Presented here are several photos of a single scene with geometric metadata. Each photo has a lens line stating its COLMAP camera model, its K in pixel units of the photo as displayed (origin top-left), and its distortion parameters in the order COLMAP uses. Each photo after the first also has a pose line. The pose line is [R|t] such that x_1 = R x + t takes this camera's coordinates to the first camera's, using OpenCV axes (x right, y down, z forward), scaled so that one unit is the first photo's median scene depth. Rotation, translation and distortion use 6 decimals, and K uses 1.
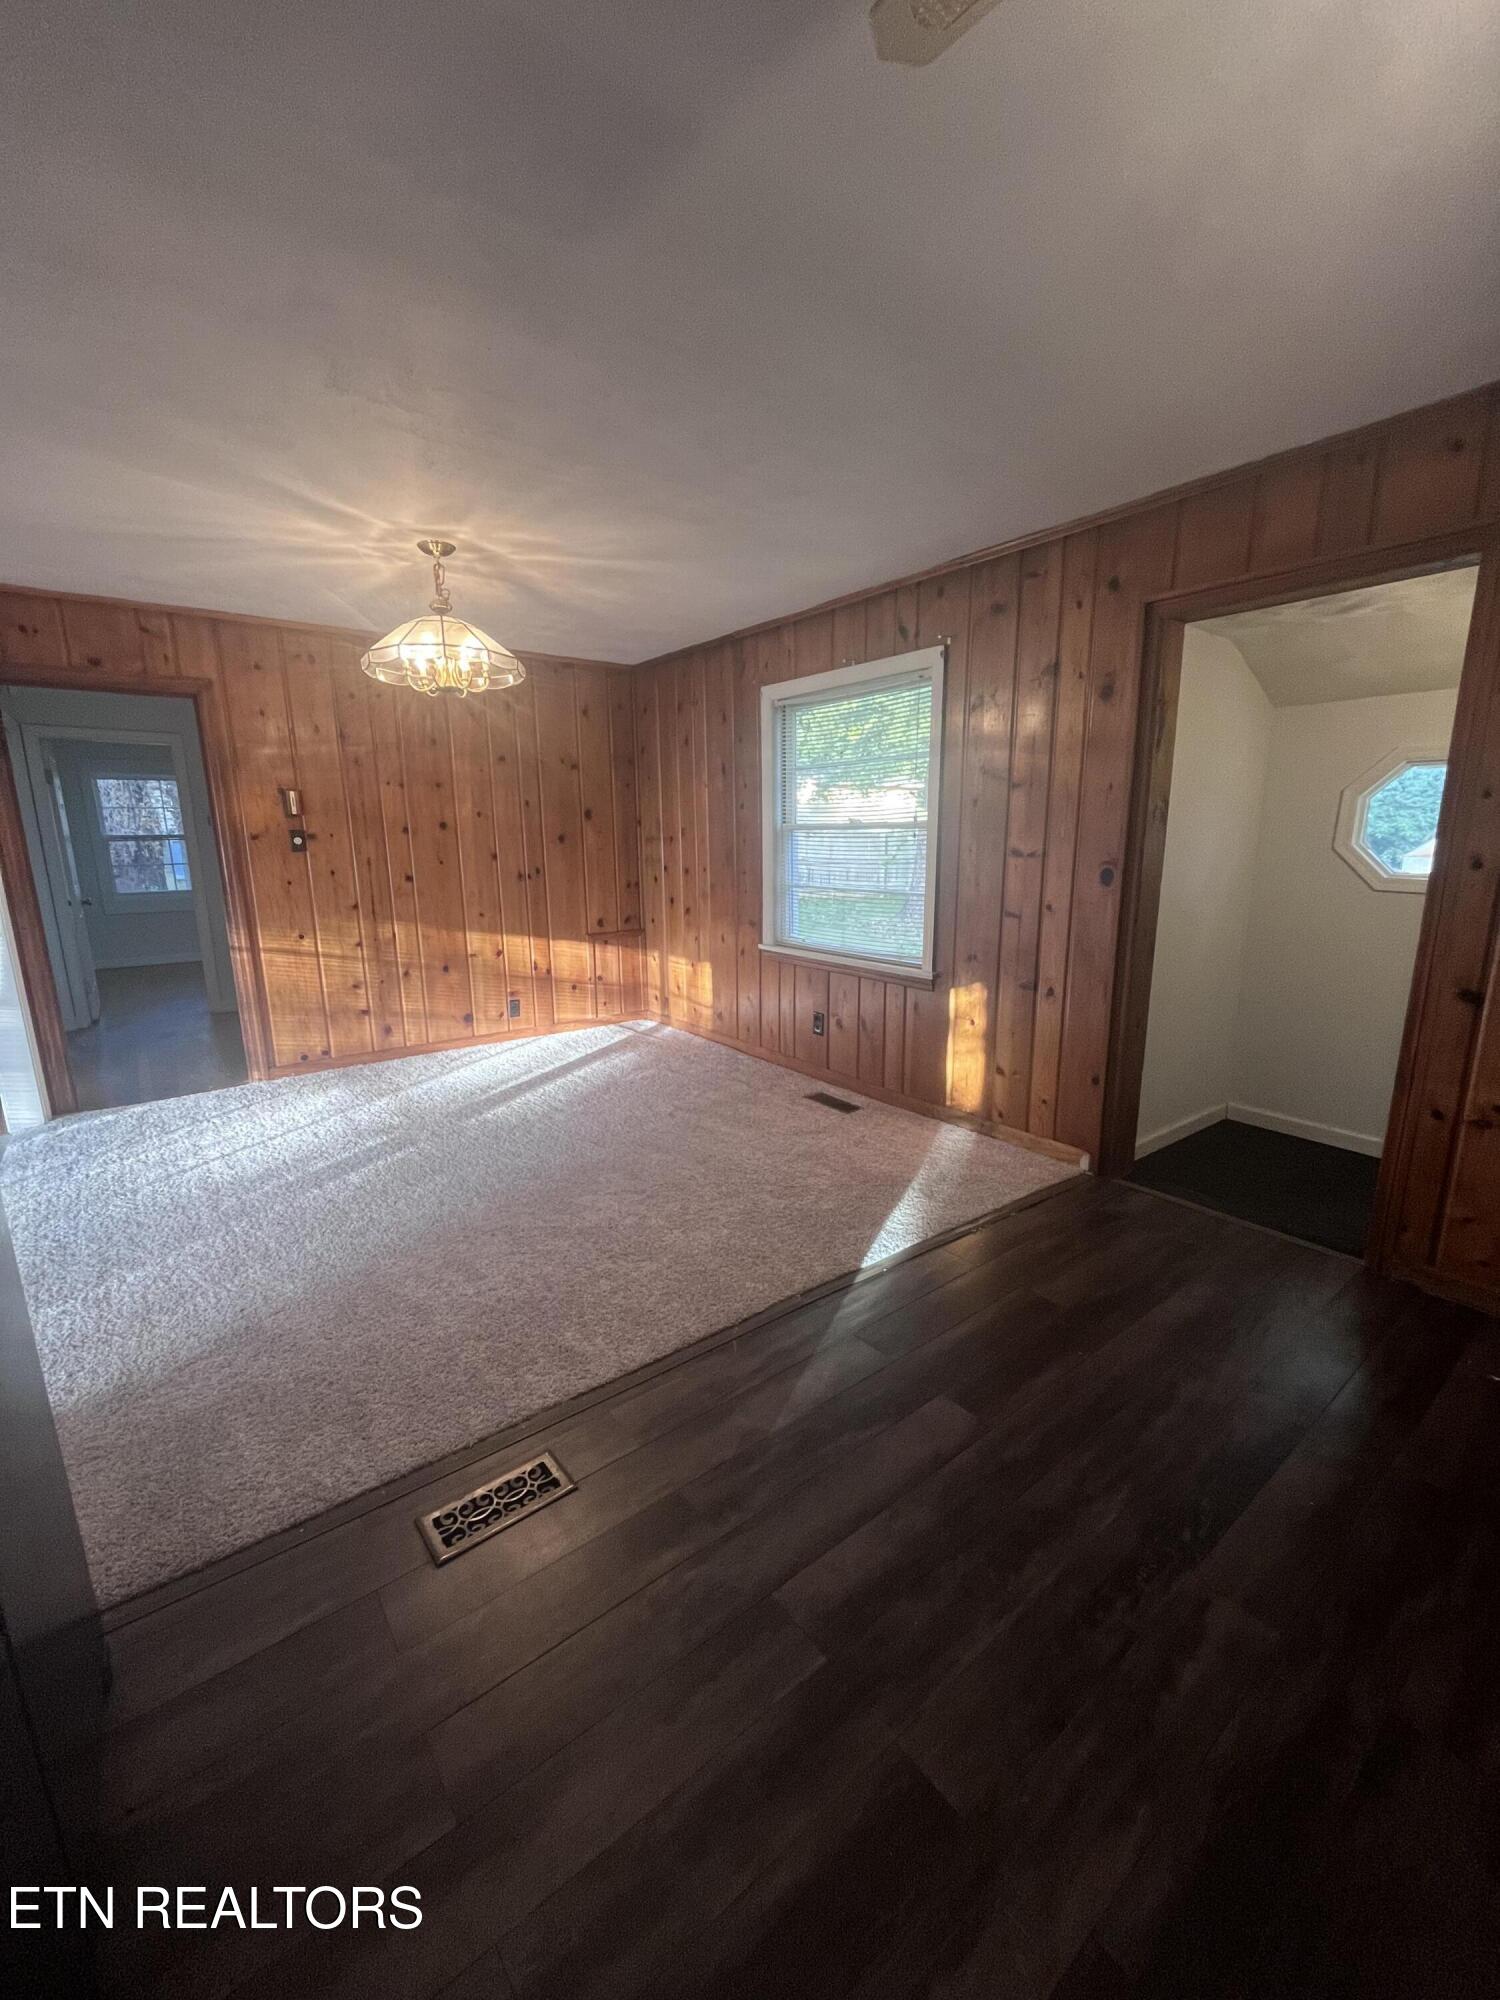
lens RADIAL K [[808.1, 0, 748.3], [0, 808.1, 1005.1], [0, 0, 1]] dist [-0.001981, -0.001229]
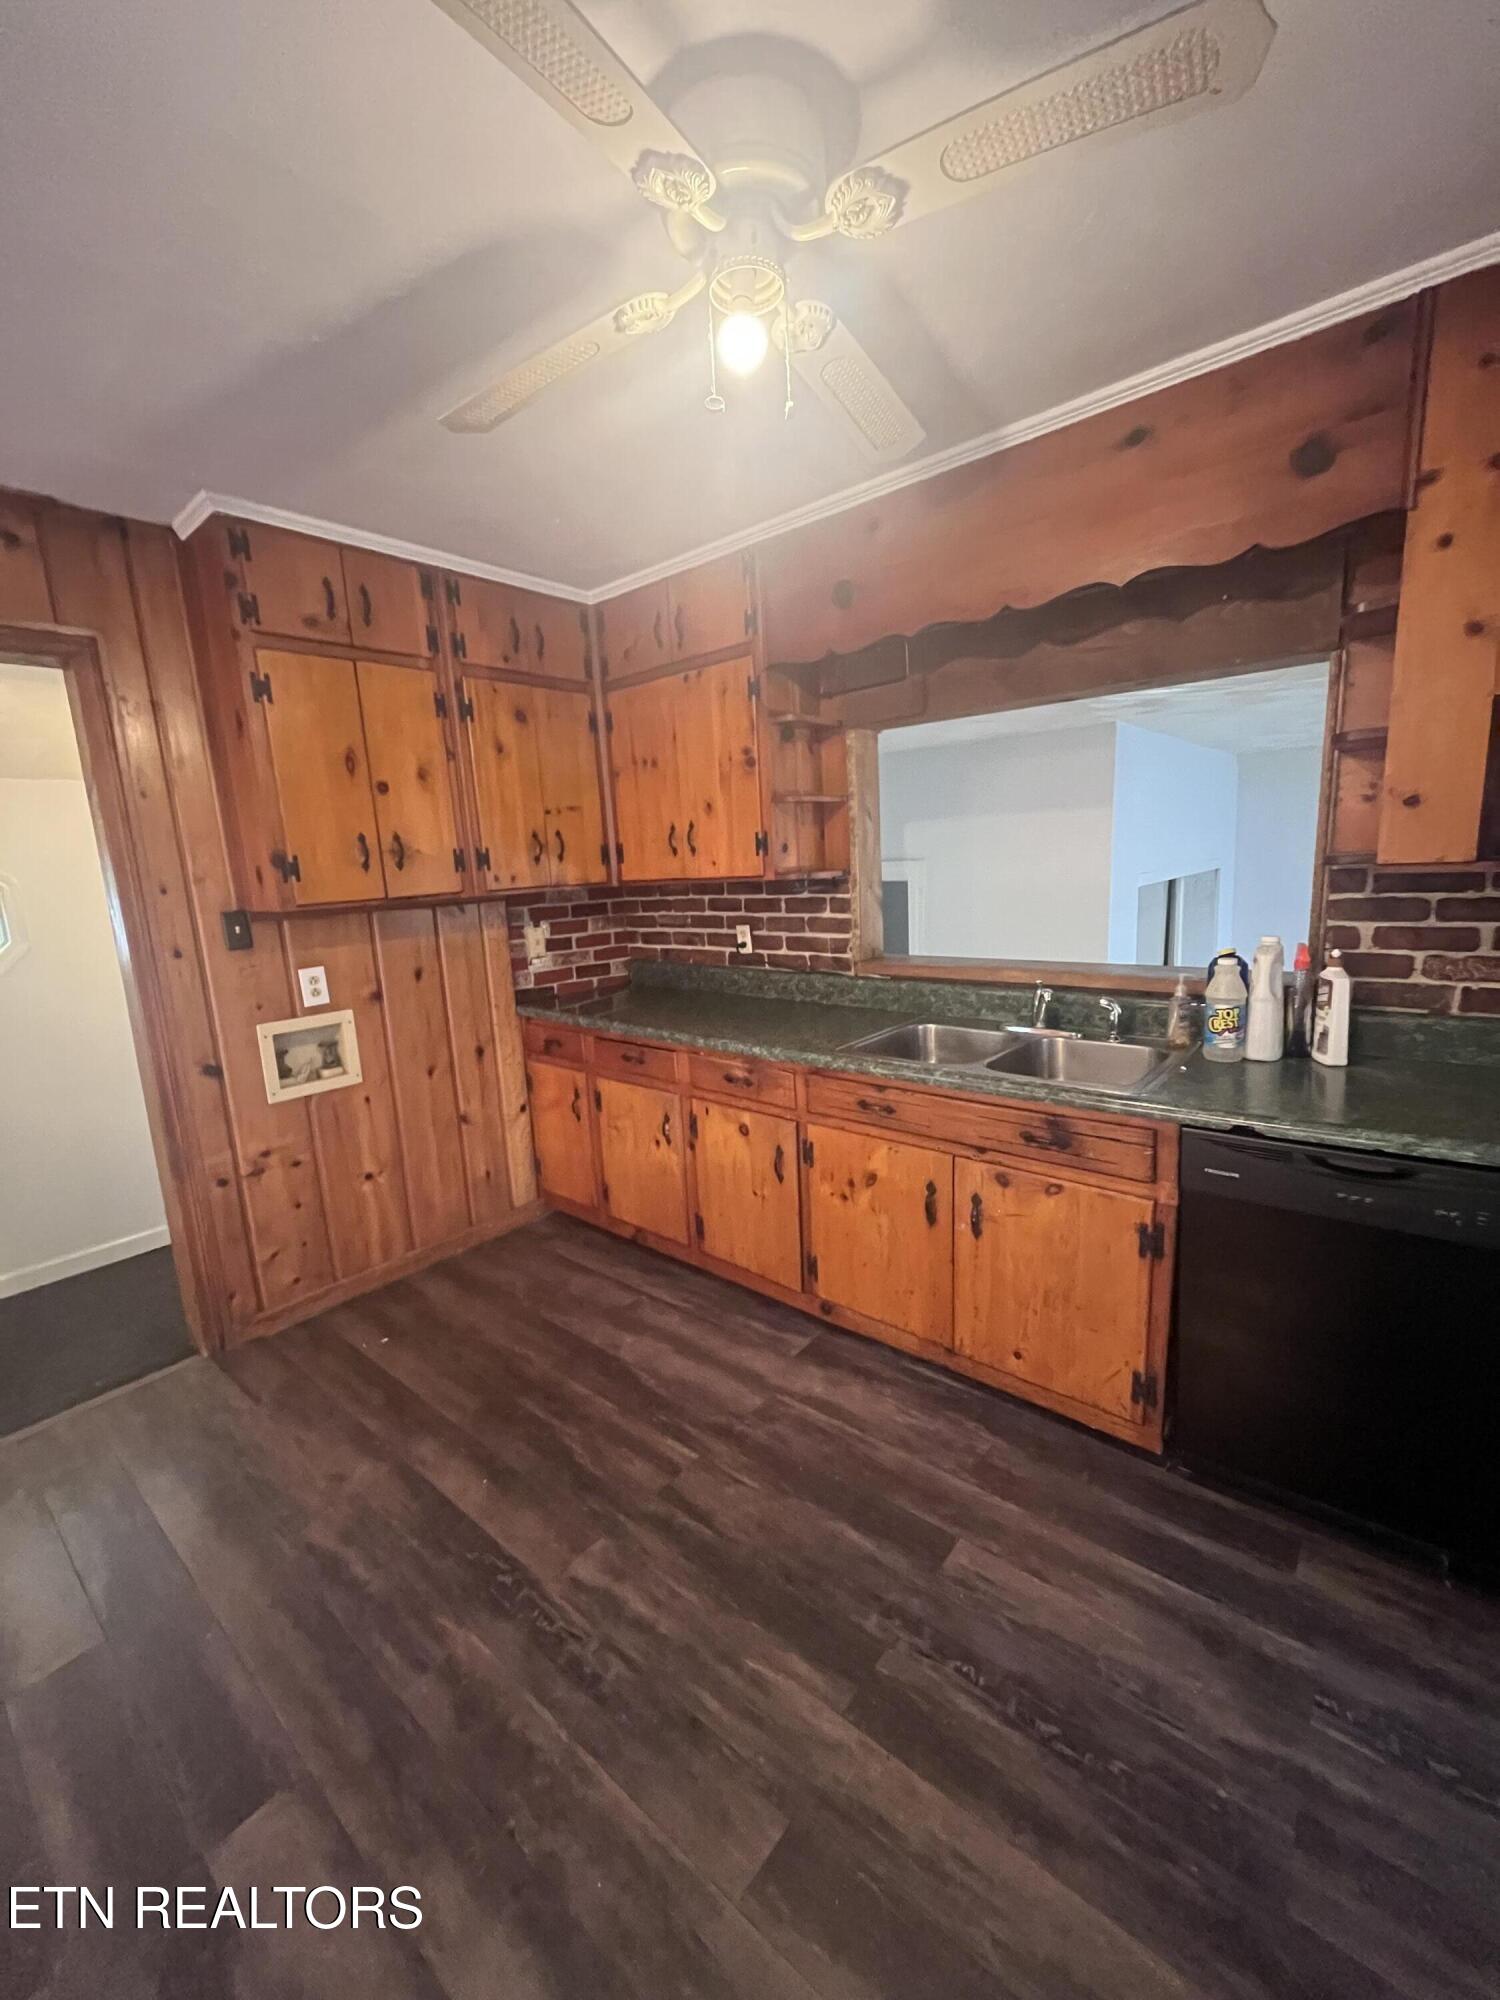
lens RADIAL K [[808.1, 0, 751.7], [0, 808.1, 1005.1], [0, 0, 1]] dist [-0.001981, -0.001229]
pose [[-0.209992, -0.155045, 0.965331, -0.150228], [0.263819, 0.941736, 0.208645, -0.064413], [-0.941437, 0.298487, -0.156853, 0.228777]]
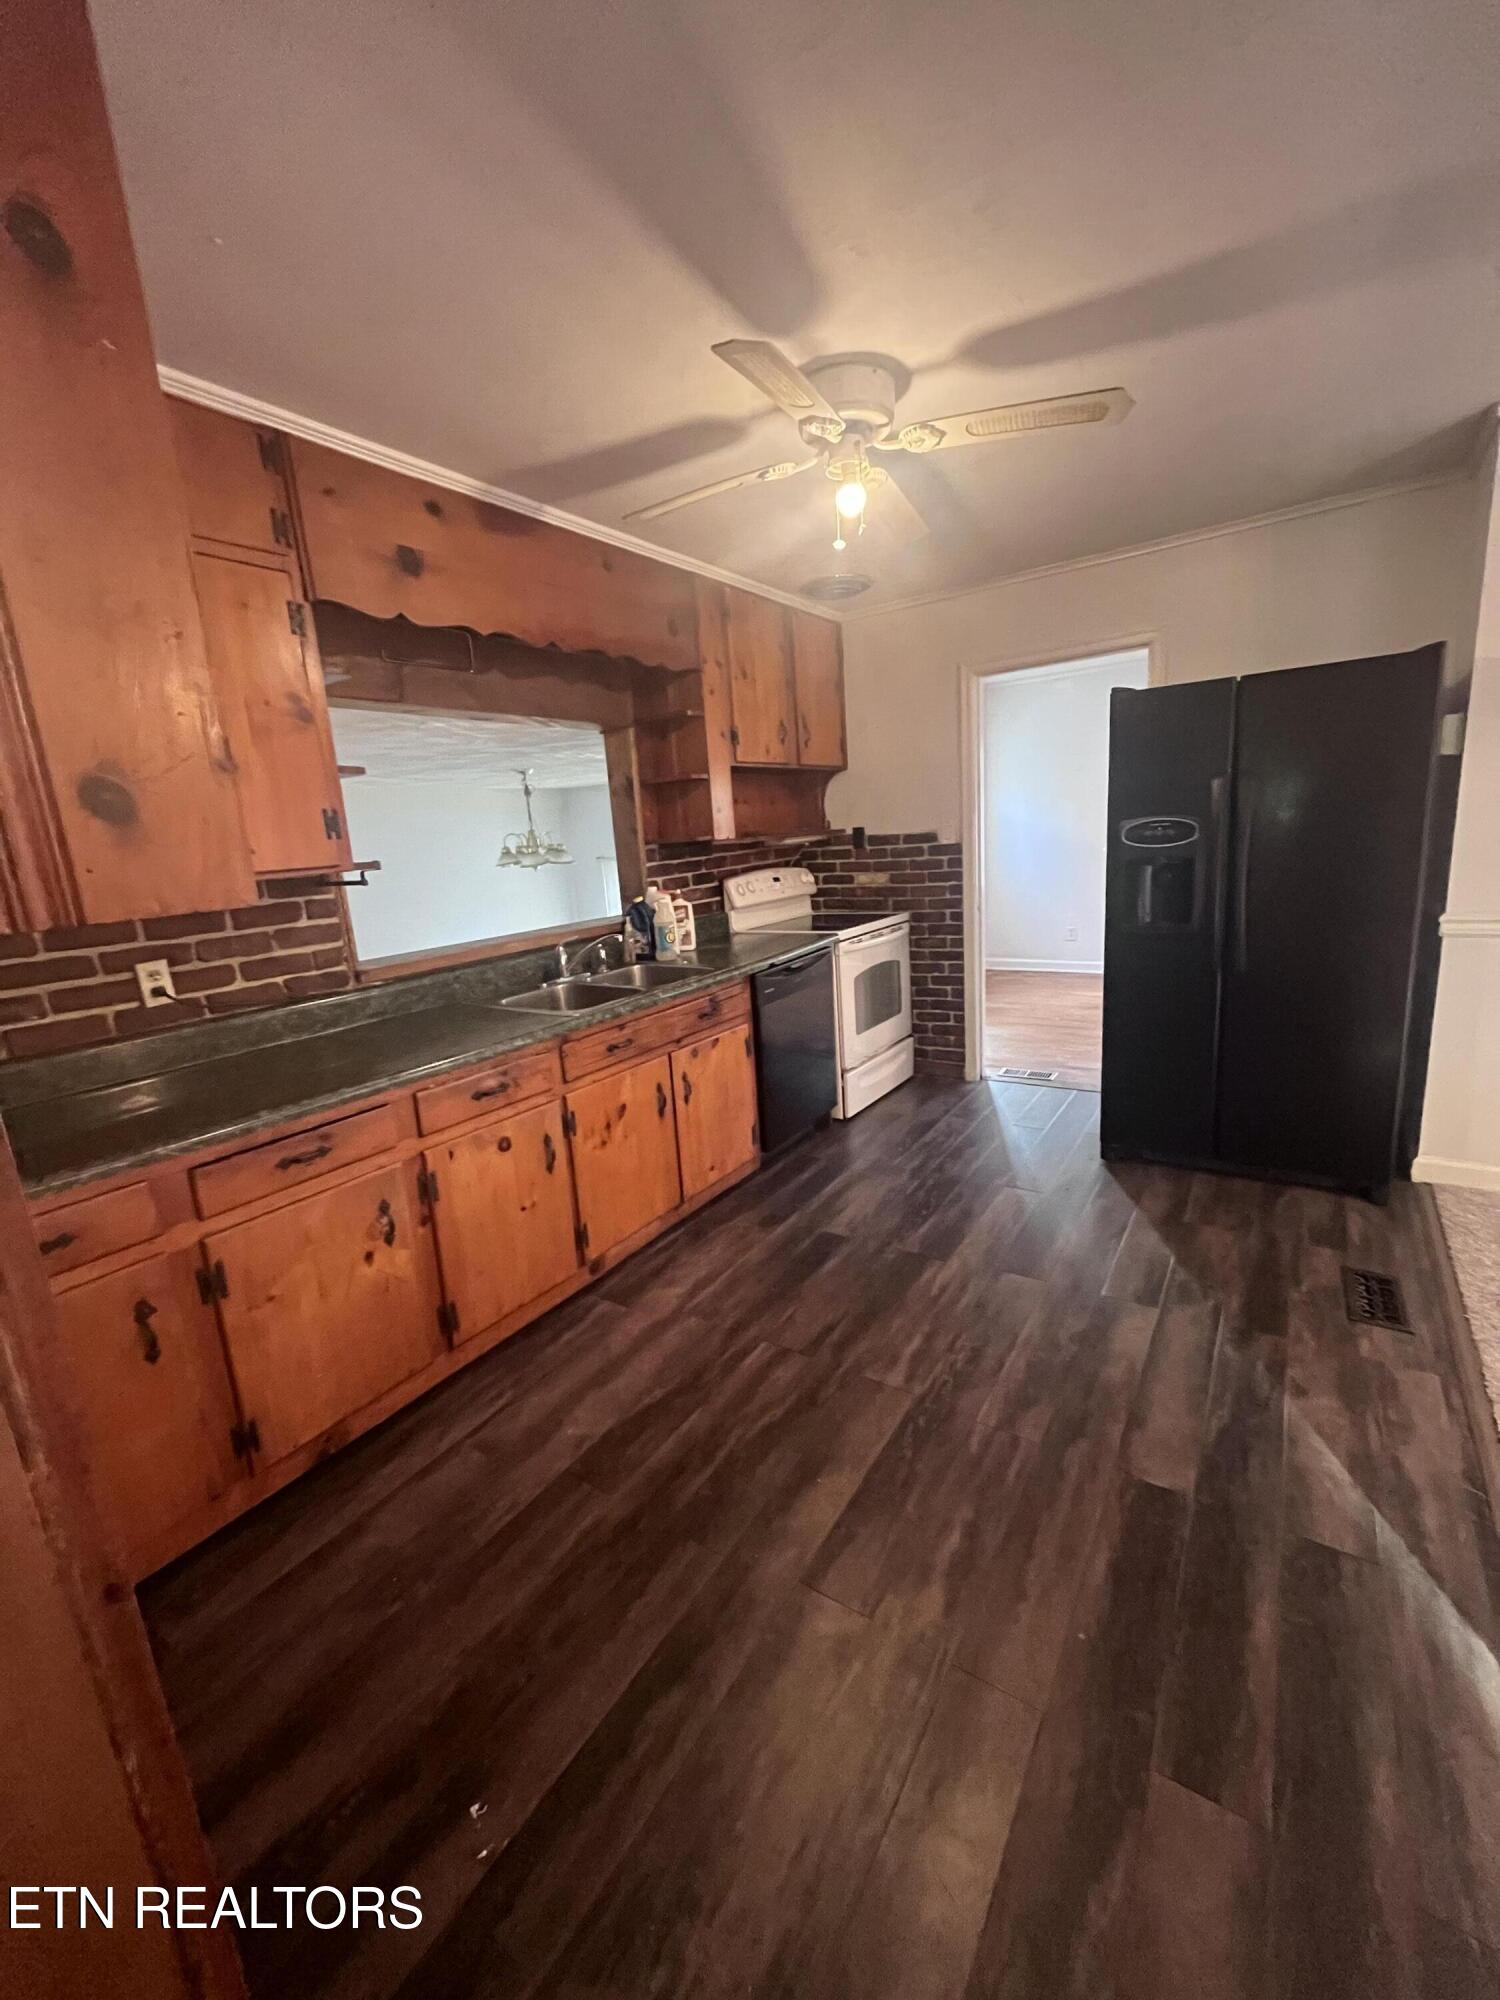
lens RADIAL K [[808.1, 0, 749.4], [0, 808.1, 998.8], [0, 0, 1]] dist [-0.001981, -0.001229]
pose [[-0.946095, 0.138133, -0.292955, 0.377080], [0.006728, 0.912681, 0.408617, -0.147893], [0.323818, 0.384619, -0.864413, 0.613798]]
